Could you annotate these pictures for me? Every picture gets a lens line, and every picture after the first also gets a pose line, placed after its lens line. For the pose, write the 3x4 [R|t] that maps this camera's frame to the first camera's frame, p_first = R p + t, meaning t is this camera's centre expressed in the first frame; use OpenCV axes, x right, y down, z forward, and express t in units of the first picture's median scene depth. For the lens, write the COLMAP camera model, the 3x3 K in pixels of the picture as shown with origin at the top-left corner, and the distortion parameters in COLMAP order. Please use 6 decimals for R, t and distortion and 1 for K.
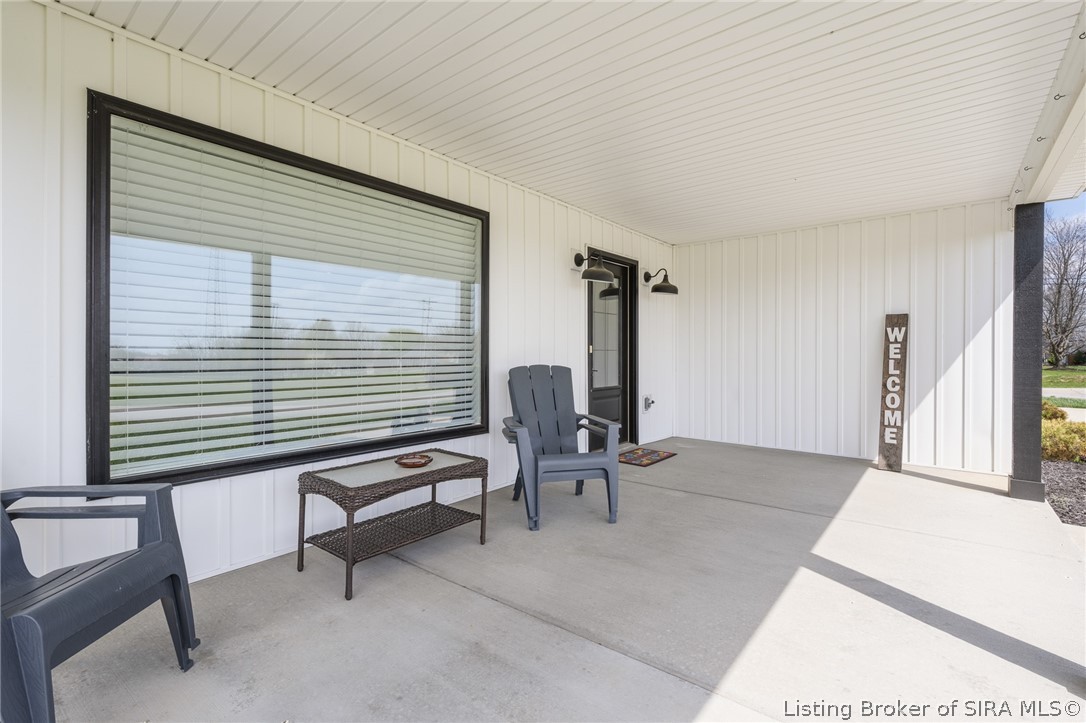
lens RADIAL K [[492.0, 0, 543.0], [0, 492.0, 361.5], [0, 0, 1]] dist [-0.000514, 0.000132]
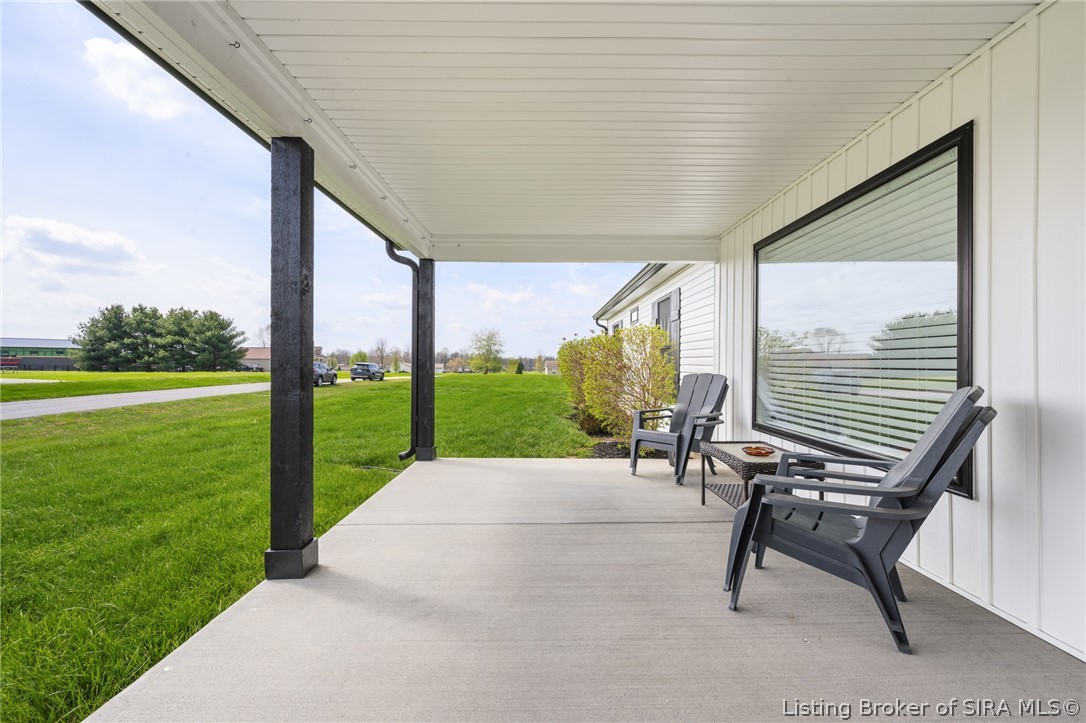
lens RADIAL K [[492.0, 0, 543.0], [0, 492.0, 361.5], [0, 0, 1]] dist [-0.000514, 0.000132]
pose [[-0.765039, 0.008723, -0.643925, 0.529306], [-0.008413, 0.999688, 0.023537, -0.022330], [0.643929, 0.023424, -0.764727, 0.906315]]
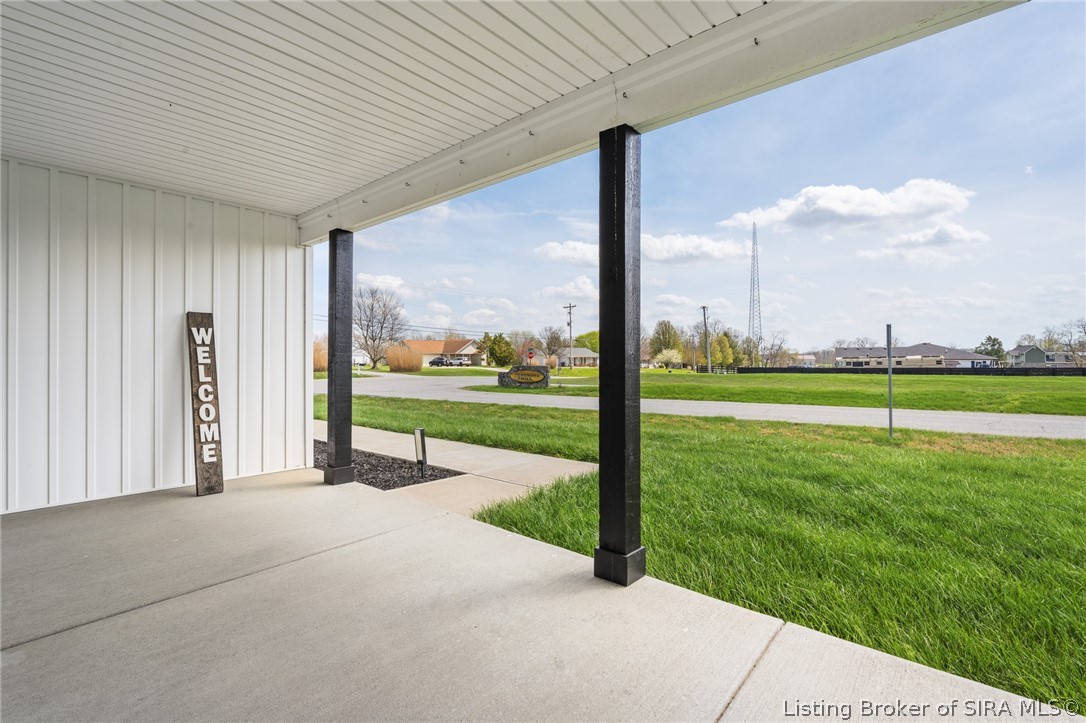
lens RADIAL K [[492.0, 0, 543.0], [0, 492.0, 361.5], [0, 0, 1]] dist [-0.000514, 0.000132]
pose [[0.040675, -0.004547, 0.999162, -0.127010], [0.018444, 0.999823, 0.003799, -0.002069], [-0.999002, 0.018274, 0.040752, 0.373442]]
